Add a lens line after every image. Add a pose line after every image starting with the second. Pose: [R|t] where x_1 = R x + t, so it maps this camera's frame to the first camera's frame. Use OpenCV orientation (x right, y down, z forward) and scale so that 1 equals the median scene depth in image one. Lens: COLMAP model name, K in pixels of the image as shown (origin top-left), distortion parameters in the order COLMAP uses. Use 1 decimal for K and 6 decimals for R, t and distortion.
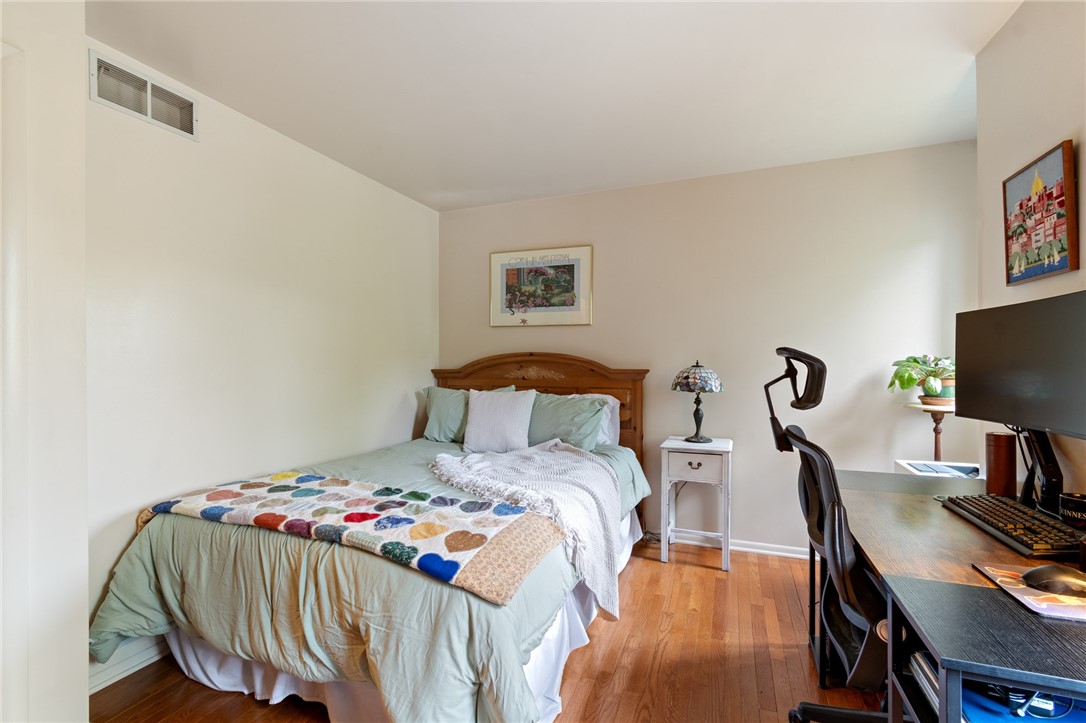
lens RADIAL K [[479.0, 0, 543.7], [0, 479.0, 365.4], [0, 0, 1]] dist [0.001955, -0.000531]
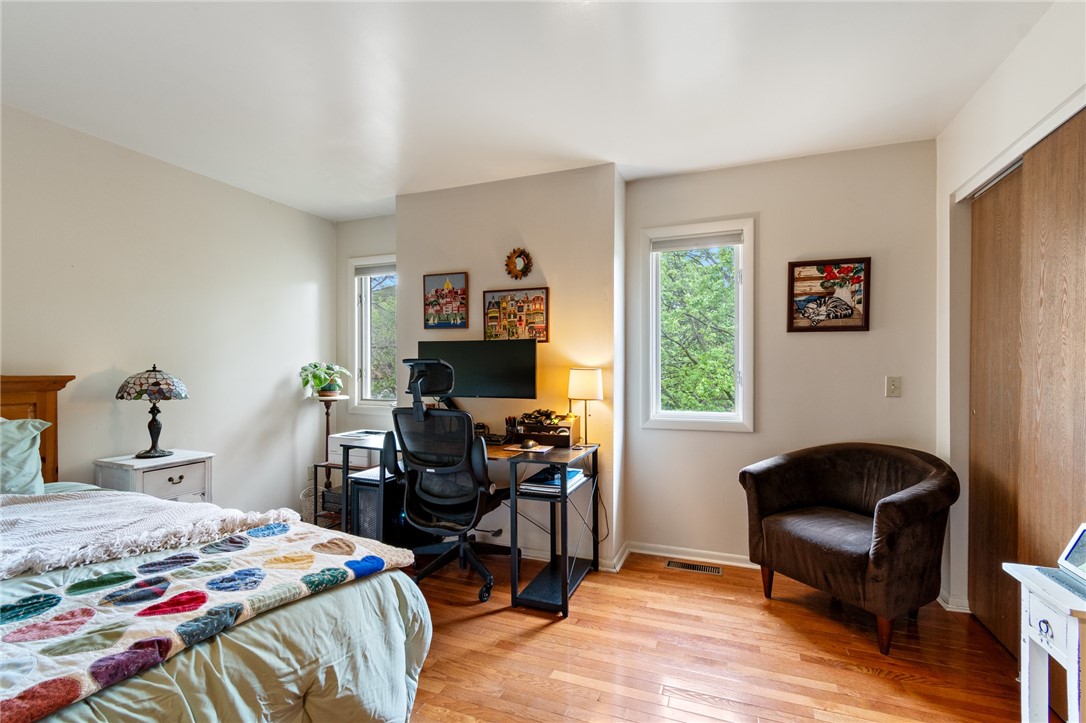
lens RADIAL K [[479.0, 0, 546.6], [0, 479.0, 368.7], [0, 0, 1]] dist [0.001955, -0.000531]
pose [[0.016244, -0.000406, 0.999868, -0.983919], [0.001928, 0.999998, 0.000375, -0.002544], [-0.999866, 0.001922, 0.016245, 0.469250]]
